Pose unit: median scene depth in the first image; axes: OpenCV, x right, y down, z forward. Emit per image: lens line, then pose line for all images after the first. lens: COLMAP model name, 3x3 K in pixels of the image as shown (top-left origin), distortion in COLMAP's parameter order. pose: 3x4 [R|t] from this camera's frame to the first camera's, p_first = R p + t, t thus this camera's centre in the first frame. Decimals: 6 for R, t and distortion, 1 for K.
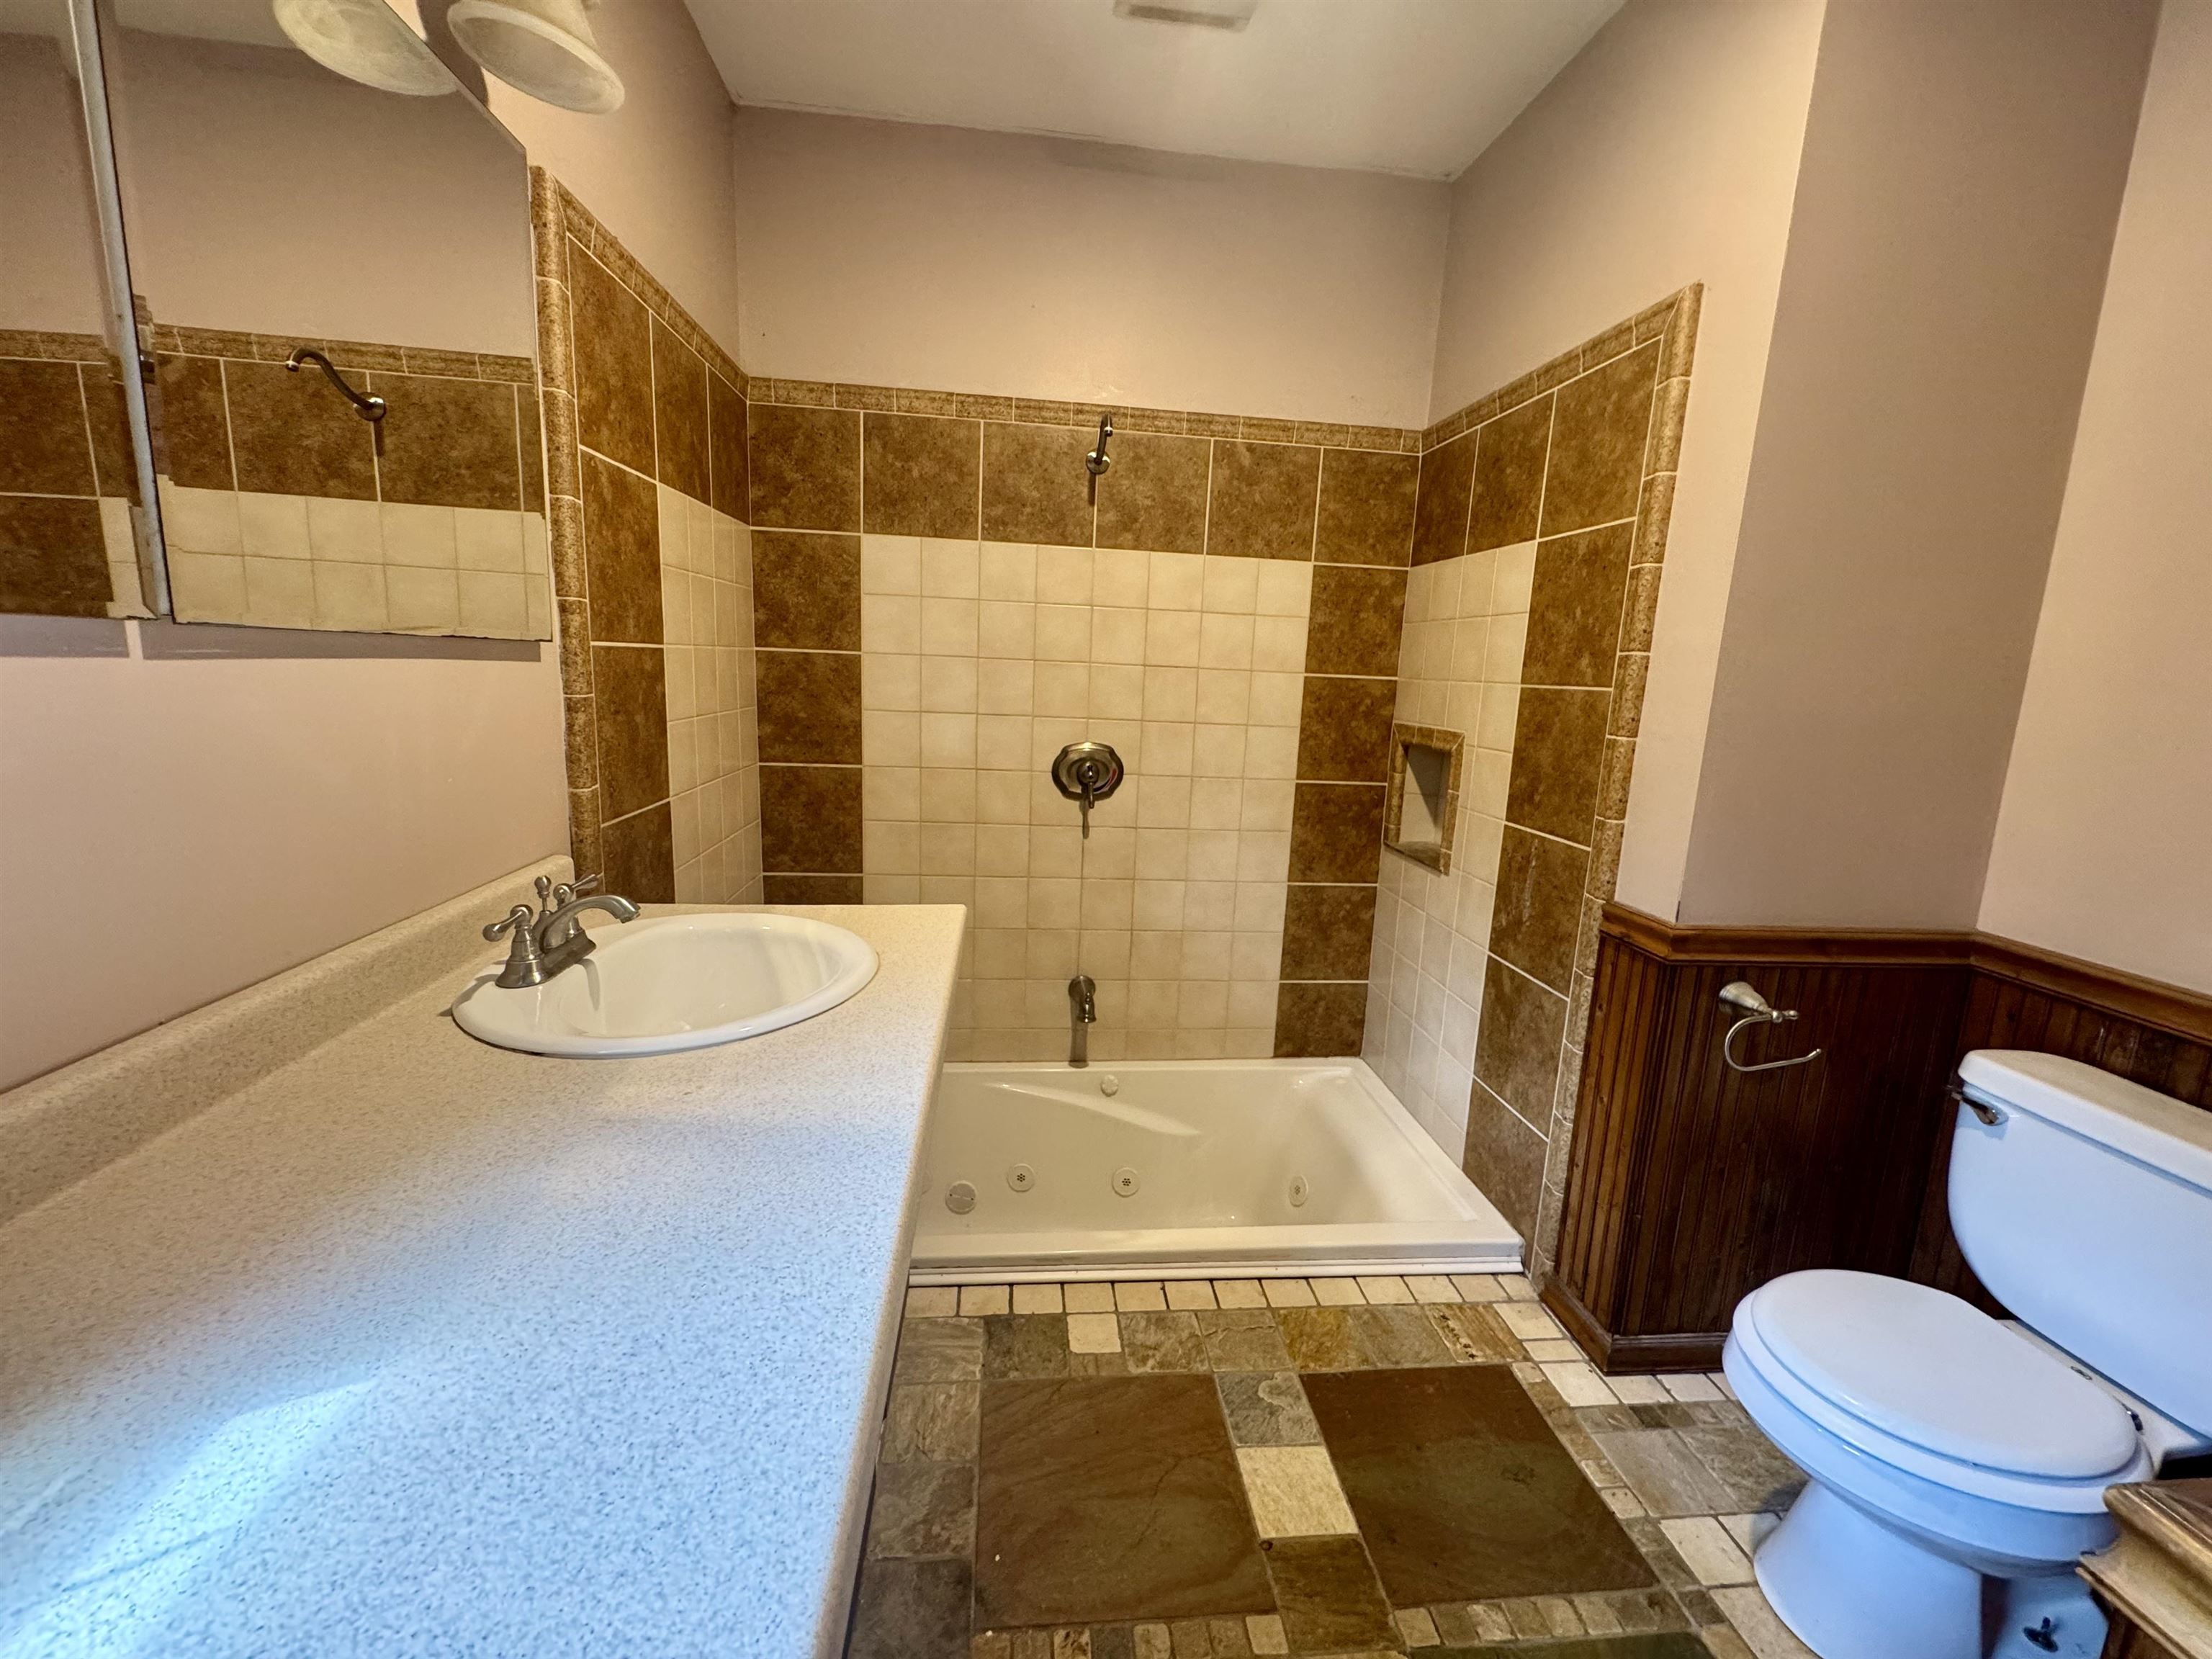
lens RADIAL K [[882.1, 0, 1101.5], [0, 882.1, 822.5], [0, 0, 1]] dist [-0.001308, -0.000051]
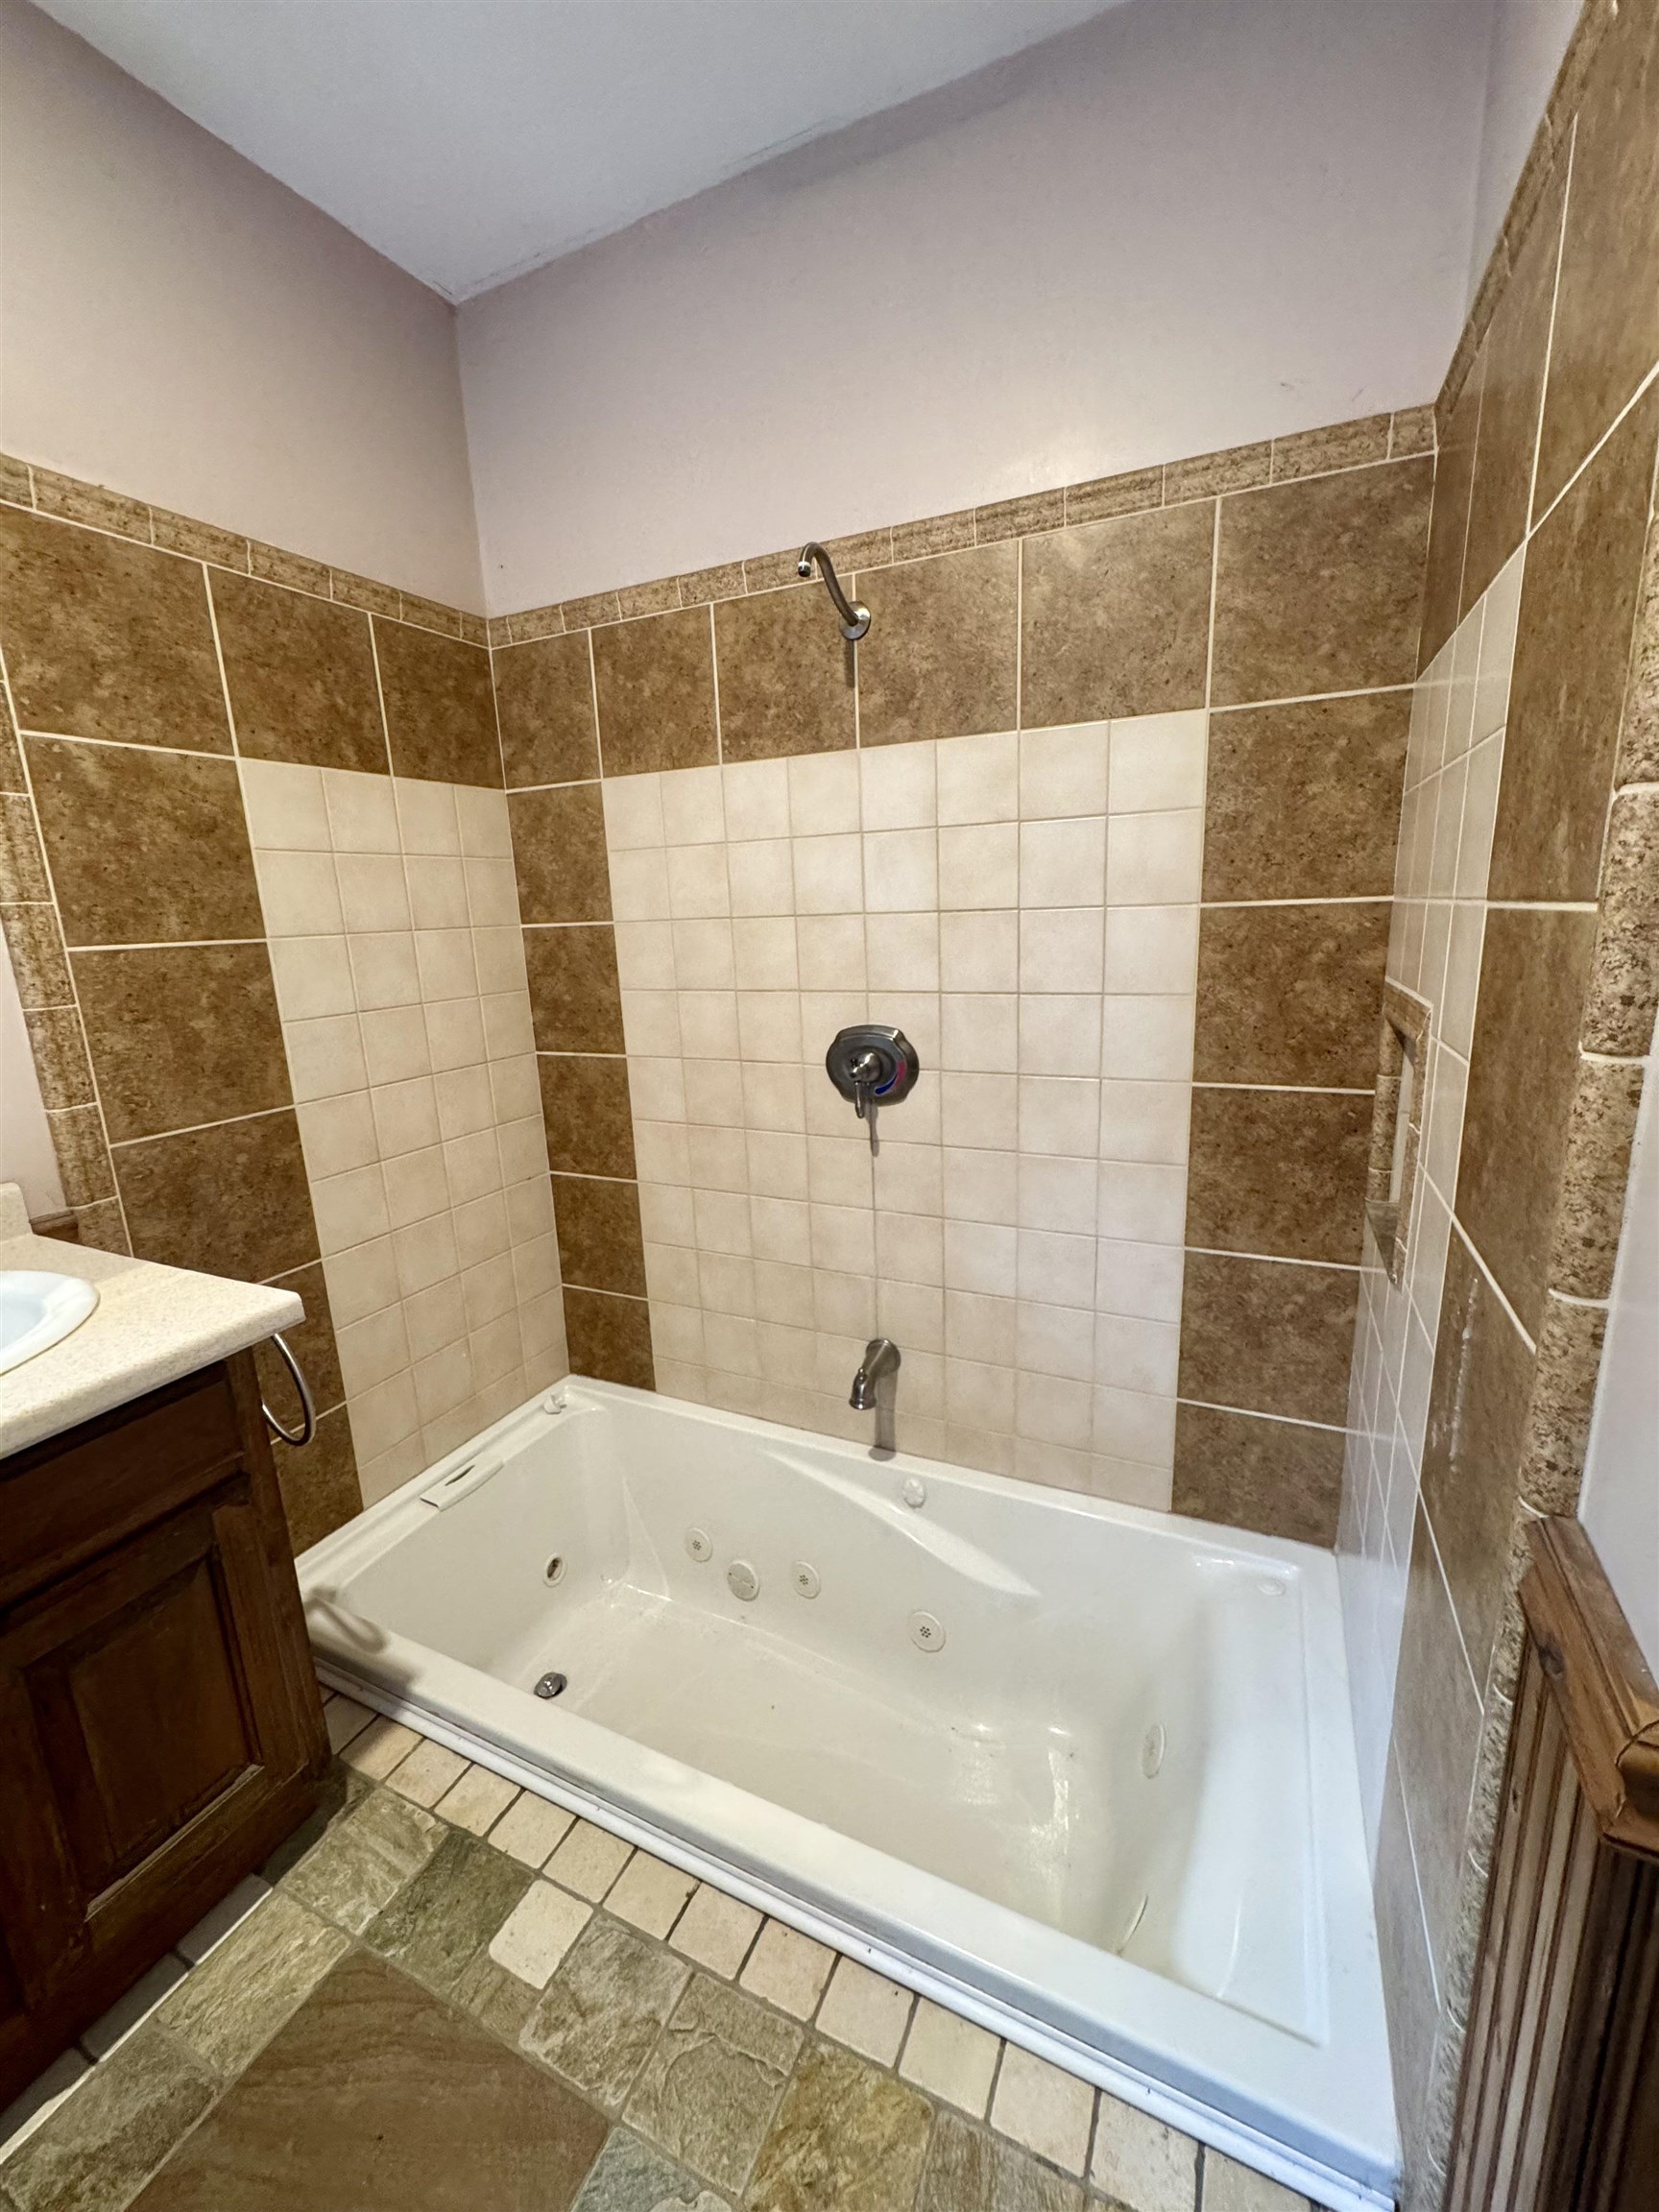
lens RADIAL K [[882.1, 0, 831.8], [0, 882.1, 1103.3], [0, 0, 1]] dist [-0.001308, -0.000051]
pose [[0.853435, 0.036863, -0.519894, 0.341205], [-0.017791, 0.998975, 0.041628, -0.057185], [0.520896, -0.026277, 0.853216, 0.374918]]
